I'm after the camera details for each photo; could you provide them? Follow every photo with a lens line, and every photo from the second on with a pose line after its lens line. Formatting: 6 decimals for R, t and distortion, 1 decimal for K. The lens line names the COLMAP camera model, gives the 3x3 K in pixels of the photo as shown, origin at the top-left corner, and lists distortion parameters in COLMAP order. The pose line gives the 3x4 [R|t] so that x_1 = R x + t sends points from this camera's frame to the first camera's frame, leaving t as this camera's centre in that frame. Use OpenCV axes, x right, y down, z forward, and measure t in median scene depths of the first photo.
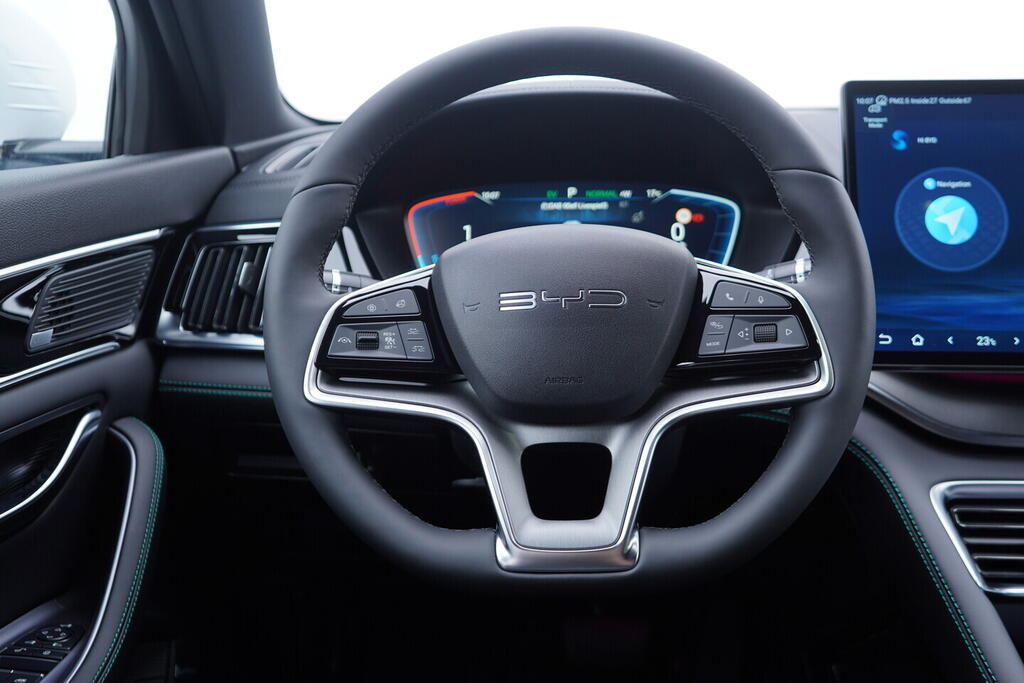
lens RADIAL K [[1058.6, 0, 512.0], [0, 1058.6, 341.5], [0, 0, 1]] dist [0.002349, 0.006251]
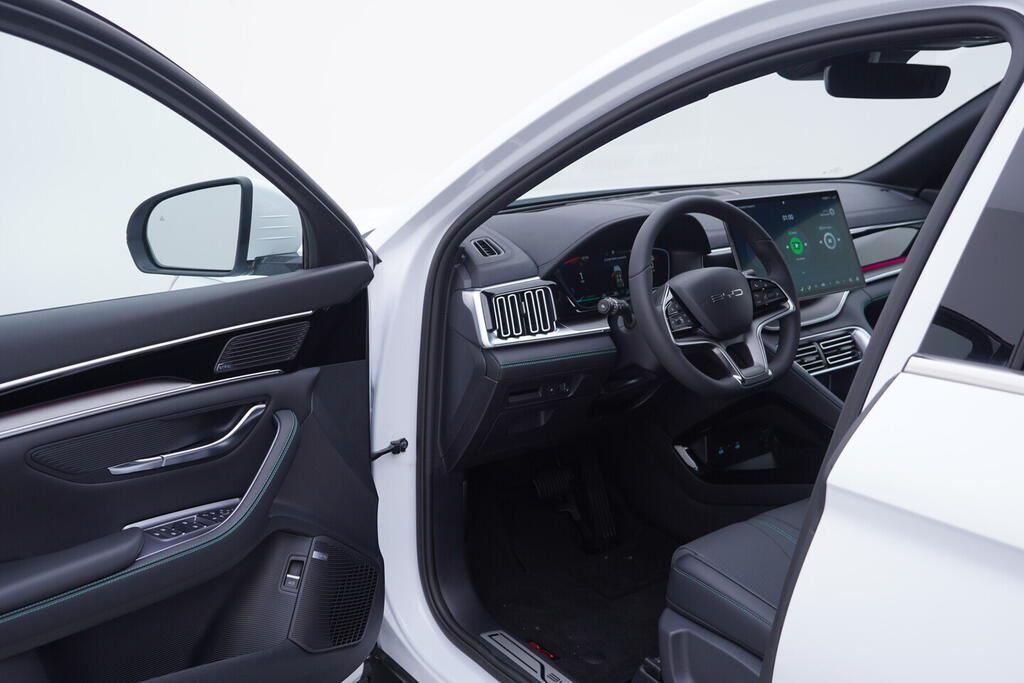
lens RADIAL K [[1058.6, 0, 512.0], [0, 1058.6, 341.5], [0, 0, 1]] dist [0.002349, 0.006251]
pose [[0.761298, -0.151250, 0.630515, -1.863784], [0.151563, 0.986985, 0.053761, -0.130575], [-0.630440, 0.054635, 0.774313, -0.708385]]
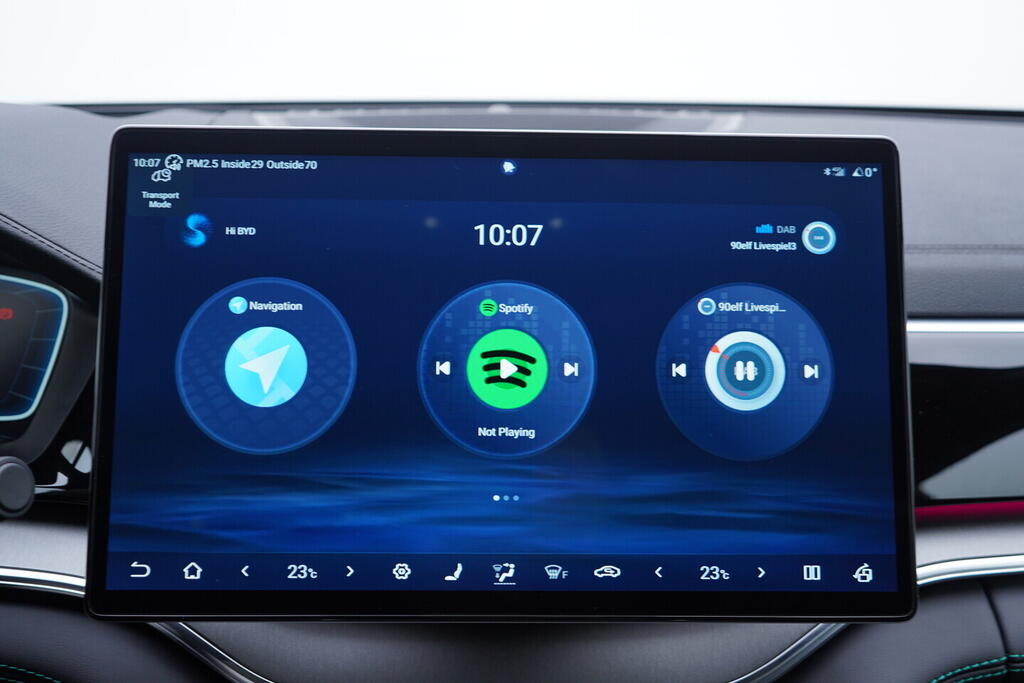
lens RADIAL K [[1058.6, 0, 512.0], [0, 1058.6, 341.5], [0, 0, 1]] dist [0.002349, 0.006251]
pose [[0.995519, -0.005177, 0.094417, 0.507258], [-0.002090, 0.997051, 0.076711, -0.179844], [-0.094536, -0.076565, 0.992573, 0.384945]]
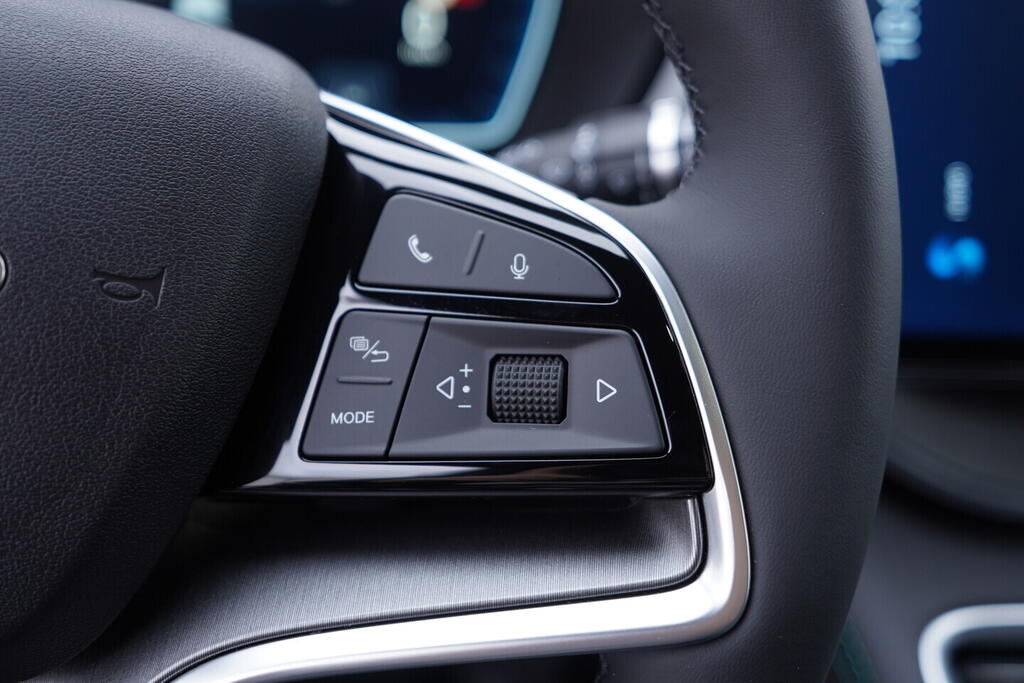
lens RADIAL K [[1058.6, 0, 512.0], [0, 1058.6, 341.5], [0, 0, 1]] dist [0.002349, 0.006251]
pose [[0.993873, -0.000461, 0.110531, 0.169207], [-0.020557, 0.981774, 0.188938, -0.062517], [-0.108604, -0.190052, 0.975749, 0.600013]]
